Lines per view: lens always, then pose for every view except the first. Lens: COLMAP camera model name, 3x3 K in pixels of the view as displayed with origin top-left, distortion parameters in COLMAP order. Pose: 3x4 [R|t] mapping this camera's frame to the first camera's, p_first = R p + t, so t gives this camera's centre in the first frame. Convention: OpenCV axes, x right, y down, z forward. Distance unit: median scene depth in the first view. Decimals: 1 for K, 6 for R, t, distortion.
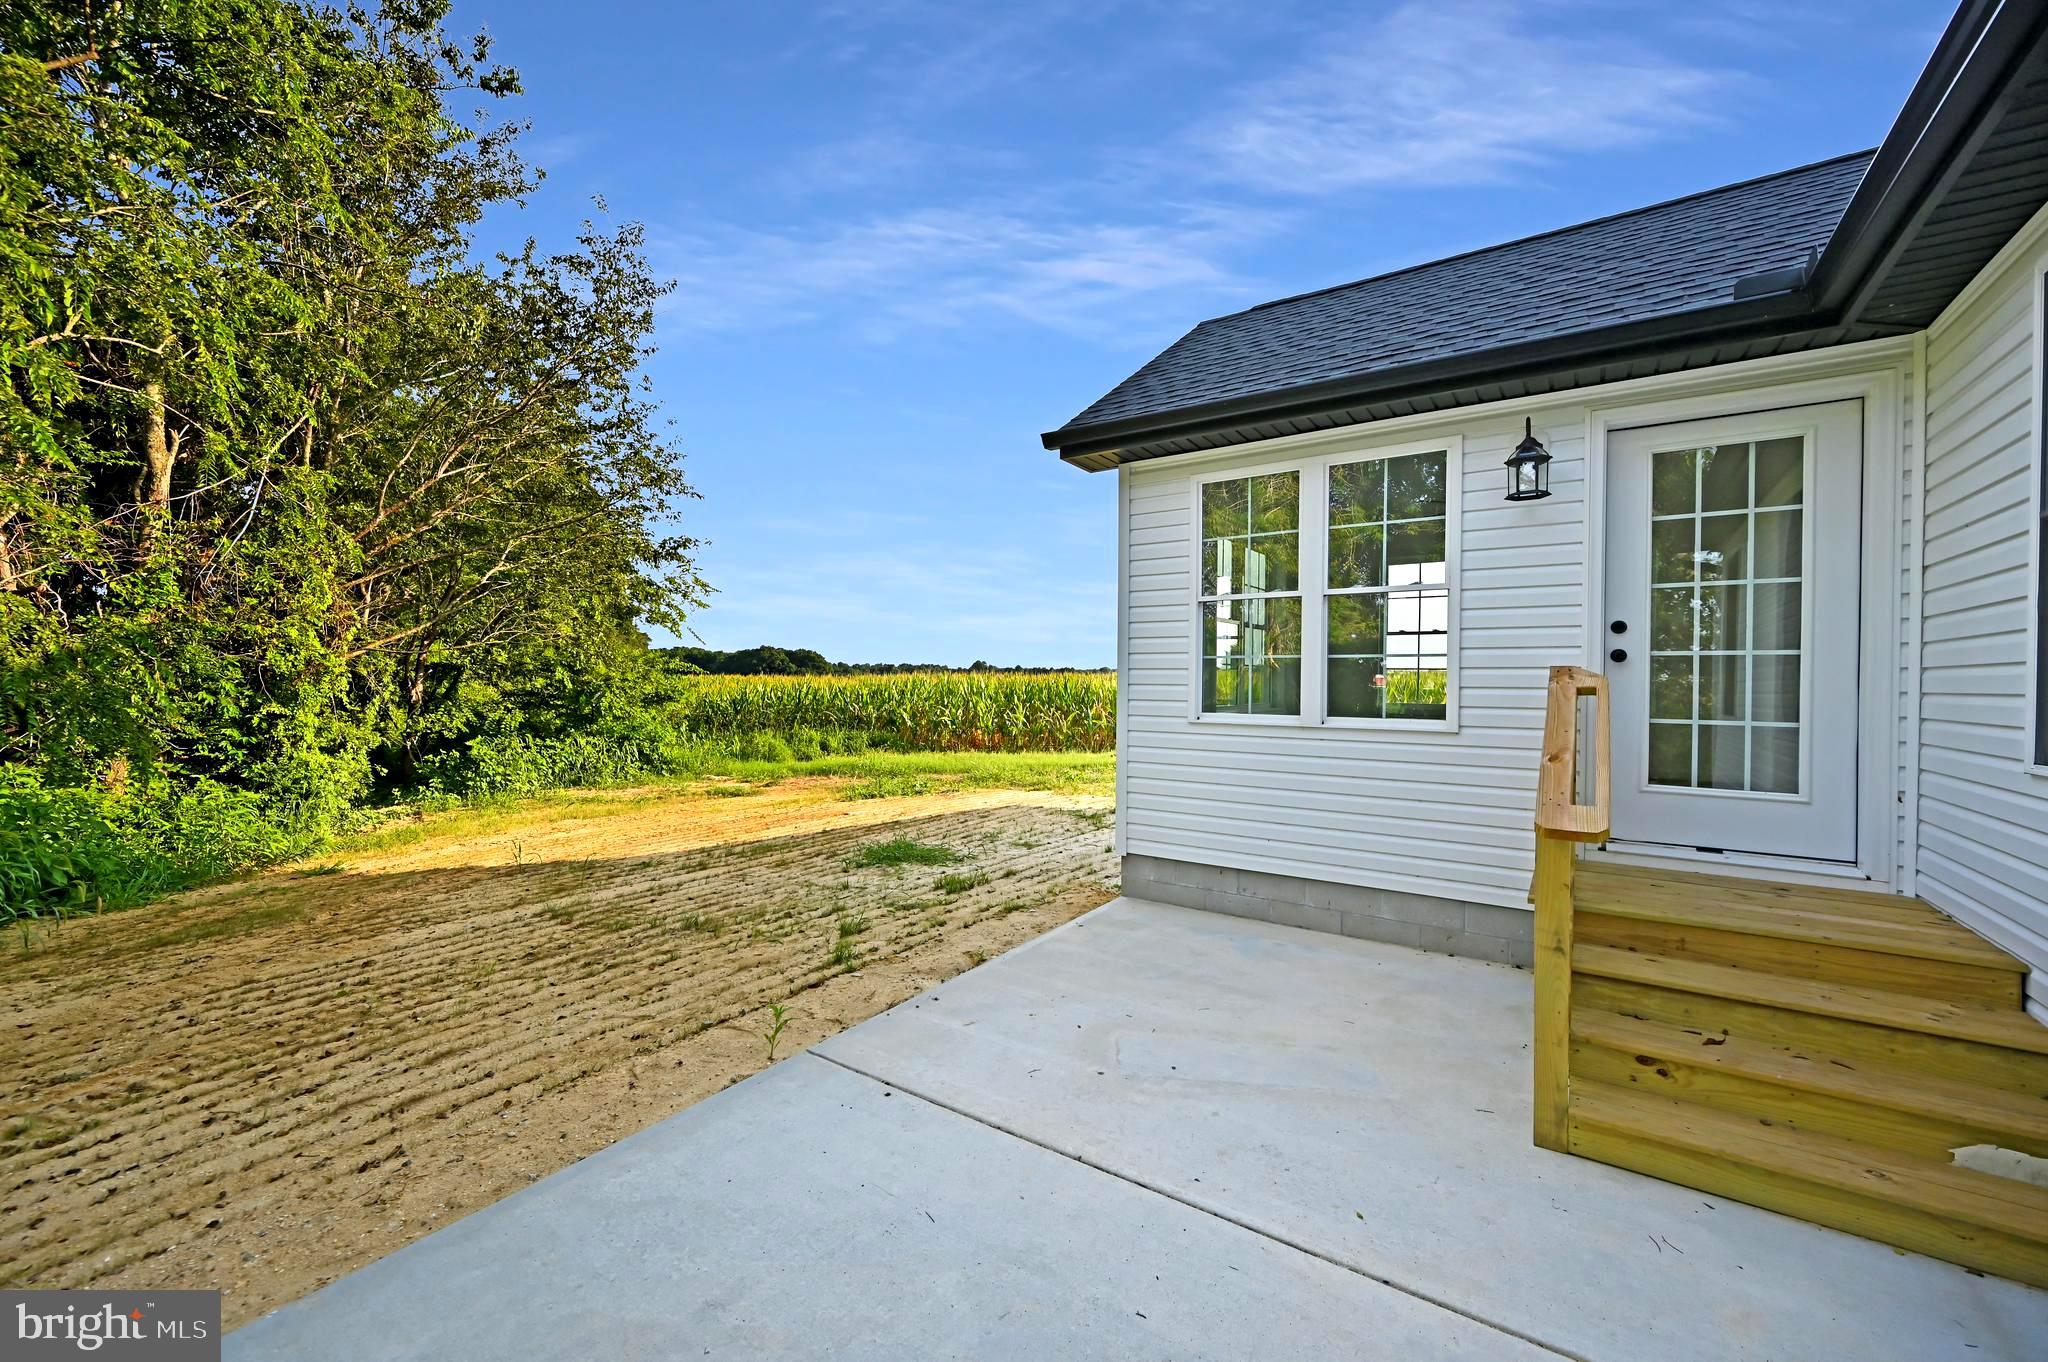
lens RADIAL K [[819.0, 0, 1024.0], [0, 819.0, 681.0], [0, 0, 1]] dist [-0.000101, 0.000060]
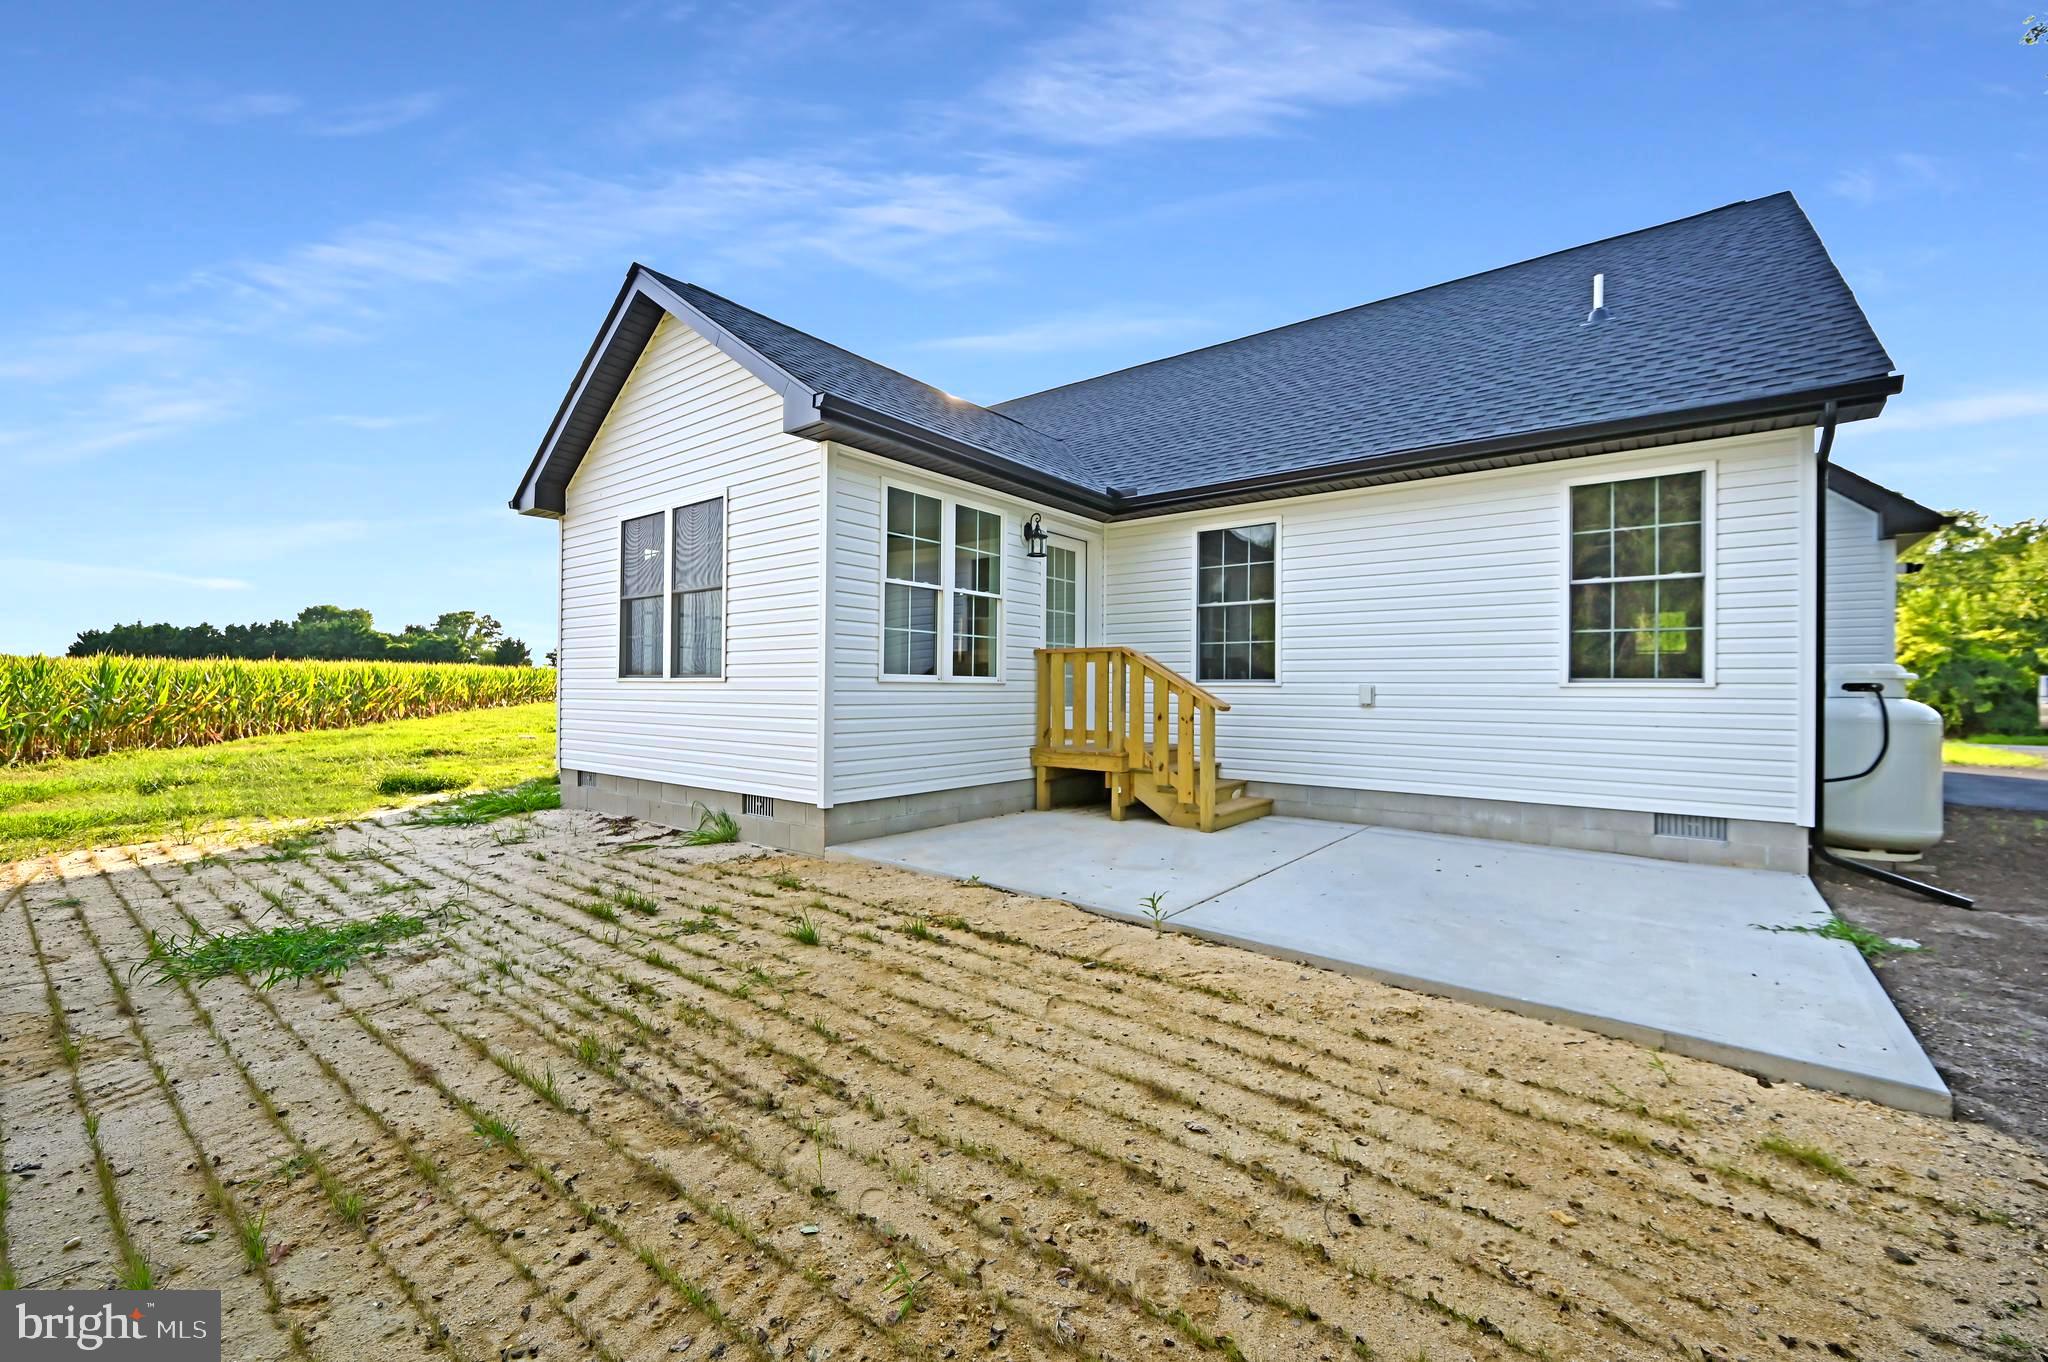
lens RADIAL K [[823.8, 0, 1024.0], [0, 823.8, 681.0], [0, 0, 1]] dist [0.016697, 0.000011]
pose [[0.061935, 0.001057, 0.998080, -1.099630], [-0.005302, 0.999986, -0.000730, 0.053615], [-0.998066, -0.005246, 0.061940, 0.794521]]
